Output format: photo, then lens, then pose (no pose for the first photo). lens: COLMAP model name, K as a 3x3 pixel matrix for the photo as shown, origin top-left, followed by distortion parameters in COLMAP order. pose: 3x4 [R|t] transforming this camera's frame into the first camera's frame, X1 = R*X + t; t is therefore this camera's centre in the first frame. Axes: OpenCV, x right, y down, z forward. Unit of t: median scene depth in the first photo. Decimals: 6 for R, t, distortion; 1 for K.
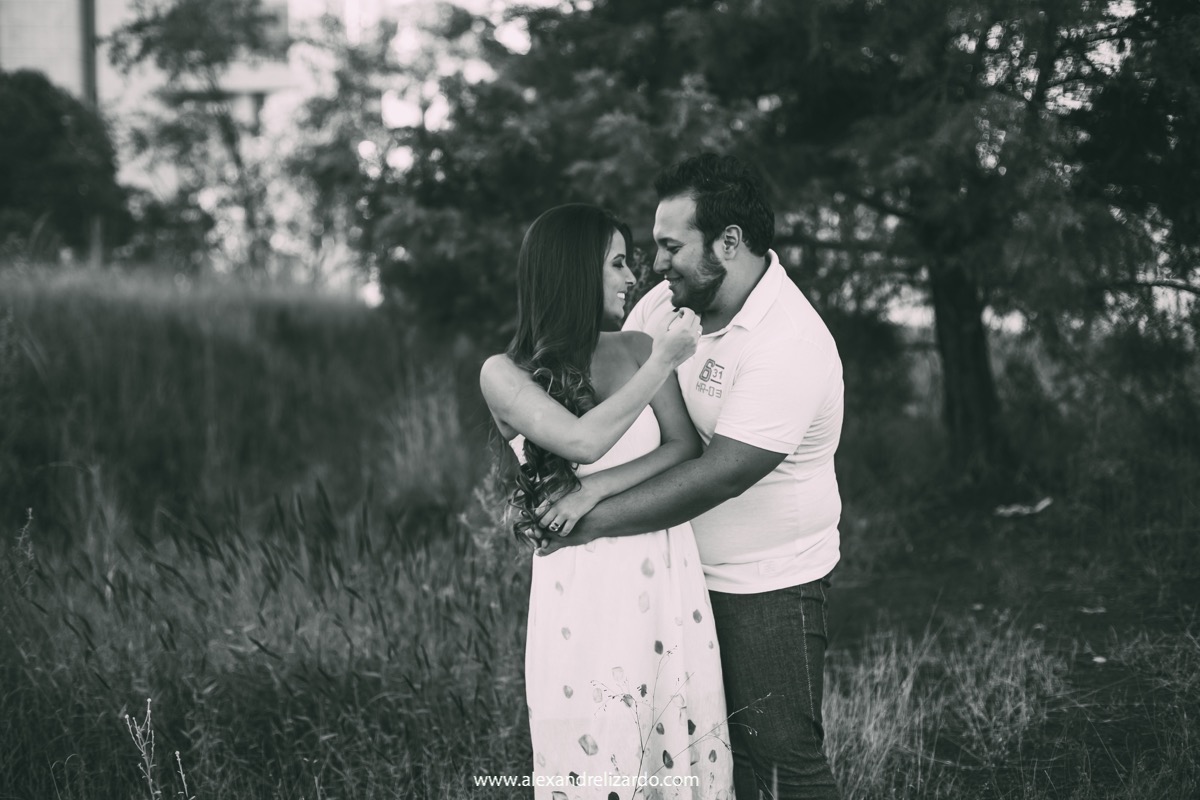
lens RADIAL K [[1650.8, 0, 600.0], [0, 1650.8, 400.0], [0, 0, 1]] dist [0.014718, -0.015497]
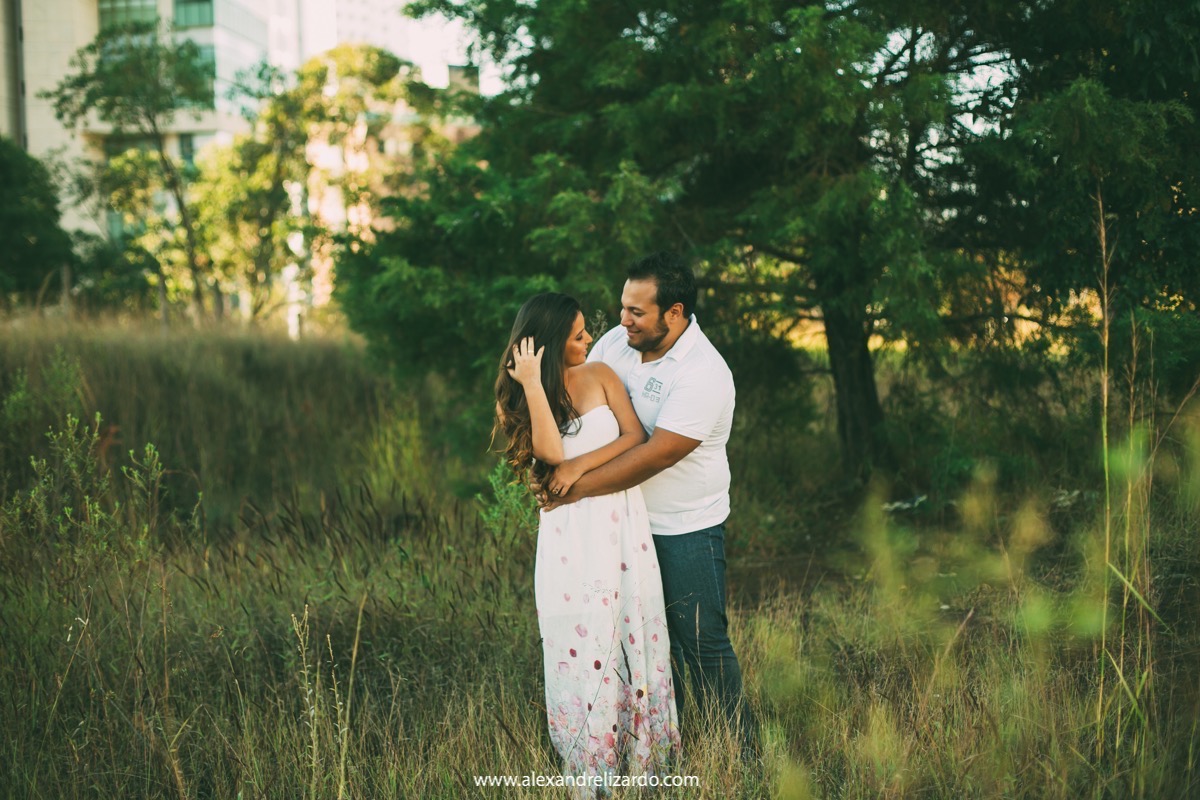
lens RADIAL K [[1650.8, 0, 600.0], [0, 1650.8, 400.0], [0, 0, 1]] dist [0.014718, -0.015497]
pose [[0.998664, -0.018634, 0.048192, -0.024553], [0.019530, 0.999644, -0.018193, 0.009150], [-0.047836, 0.019110, 0.998672, -0.229197]]
